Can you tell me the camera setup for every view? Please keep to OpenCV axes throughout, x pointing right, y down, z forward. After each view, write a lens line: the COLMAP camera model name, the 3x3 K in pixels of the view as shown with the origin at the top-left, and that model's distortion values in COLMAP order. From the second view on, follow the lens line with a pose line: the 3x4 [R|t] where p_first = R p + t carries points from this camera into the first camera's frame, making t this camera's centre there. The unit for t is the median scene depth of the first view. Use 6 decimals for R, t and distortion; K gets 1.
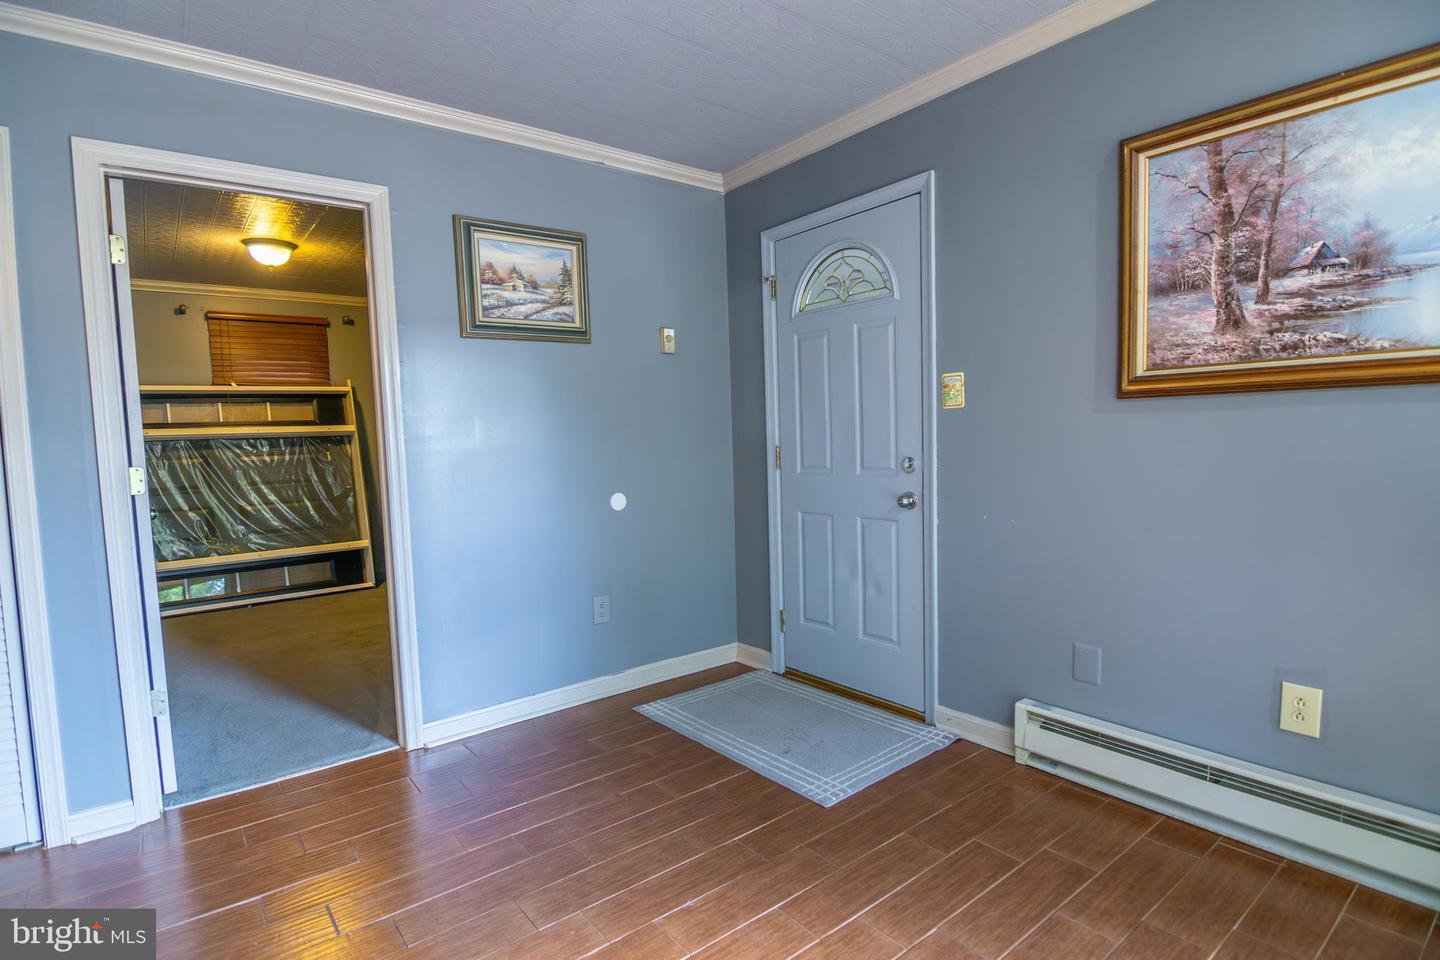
lens RADIAL K [[728.1, 0, 724.1], [0, 728.1, 491.9], [0, 0, 1]] dist [-0.000231, -0.013263]
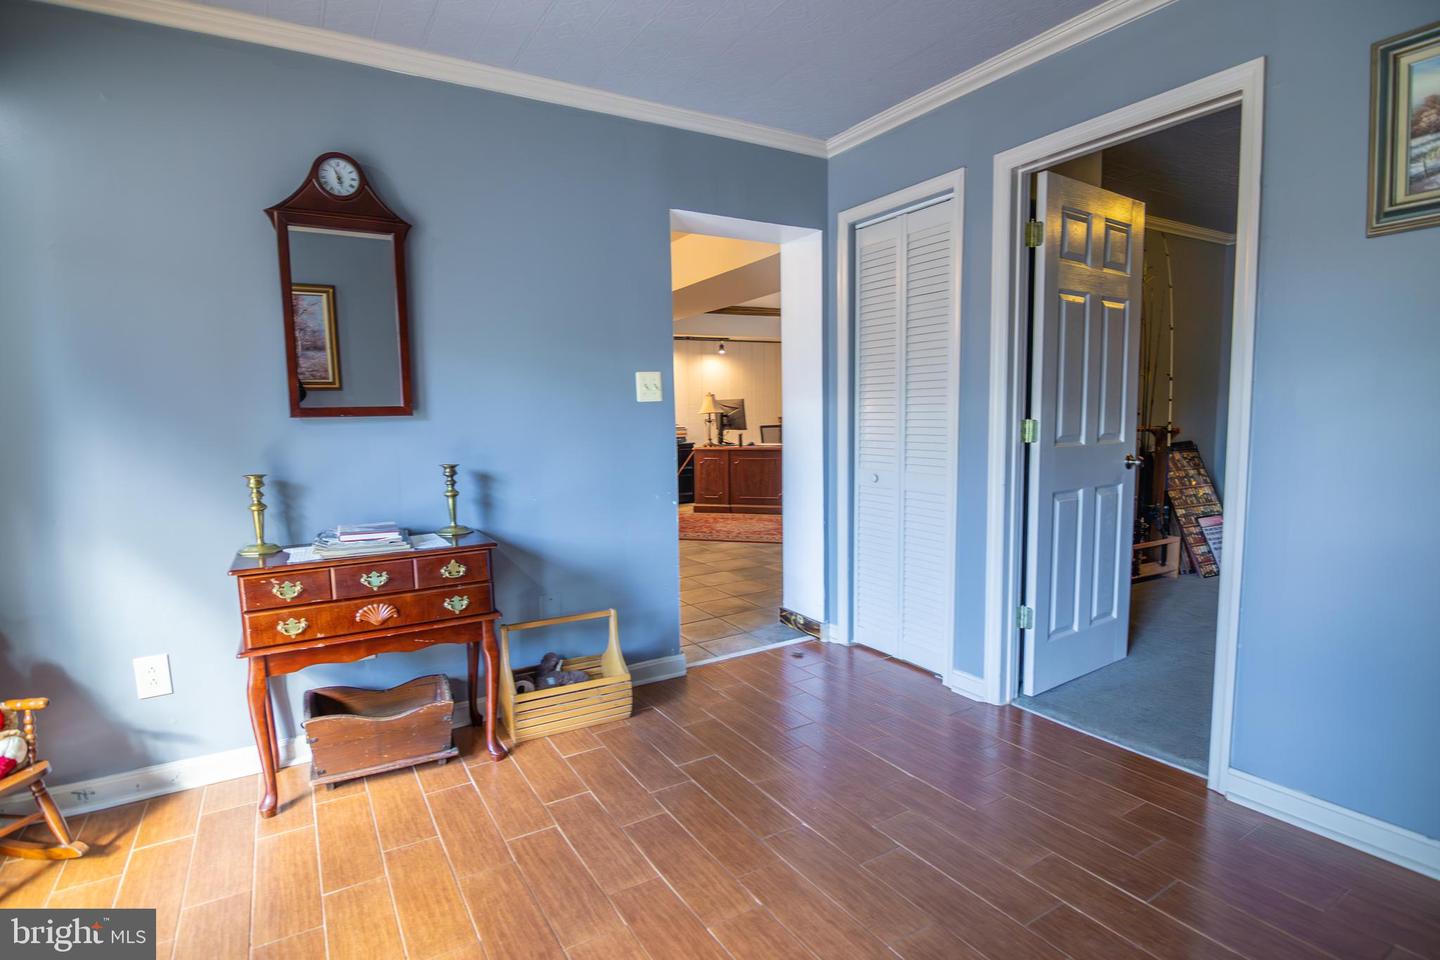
lens RADIAL K [[728.1, 0, 724.1], [0, 728.1, 491.9], [0, 0, 1]] dist [-0.000231, -0.013263]
pose [[-0.111669, 0.138766, -0.984009, 0.159539], [-0.056462, 0.987717, 0.145697, -0.022627], [0.992140, 0.071829, -0.102462, 0.230775]]
